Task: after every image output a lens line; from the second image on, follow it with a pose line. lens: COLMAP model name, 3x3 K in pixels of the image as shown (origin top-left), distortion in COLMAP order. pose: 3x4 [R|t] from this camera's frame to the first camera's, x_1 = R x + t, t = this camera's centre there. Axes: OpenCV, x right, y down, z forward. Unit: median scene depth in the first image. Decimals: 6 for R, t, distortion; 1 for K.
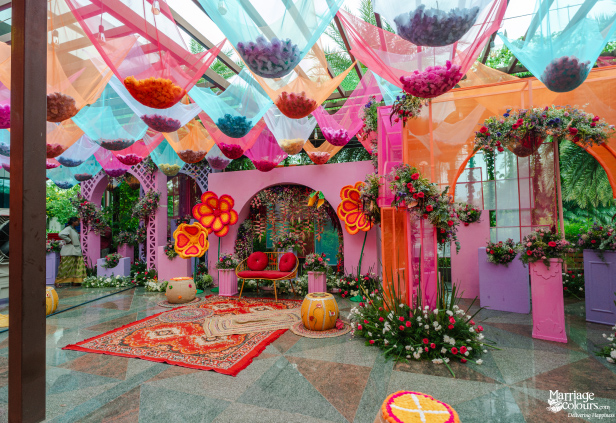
lens RADIAL K [[324.4, 0, 308.0], [0, 324.4, 211.5], [0, 0, 1]] dist [-0.000245, 0.000139]
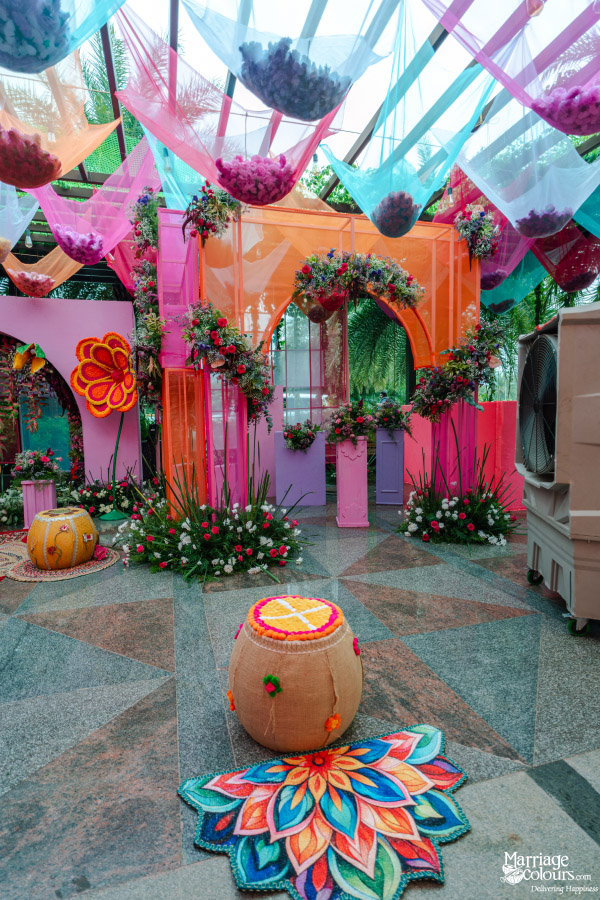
lens RADIAL K [[459.6, 0, 300.0], [0, 459.6, 450.0], [0, 0, 1]] dist [-0.000726, -0.000200]
pose [[0.811644, -0.045106, 0.582409, -0.122707], [-0.017823, 0.994638, 0.101871, 0.061492], [-0.583881, -0.093063, 0.806488, 0.082078]]
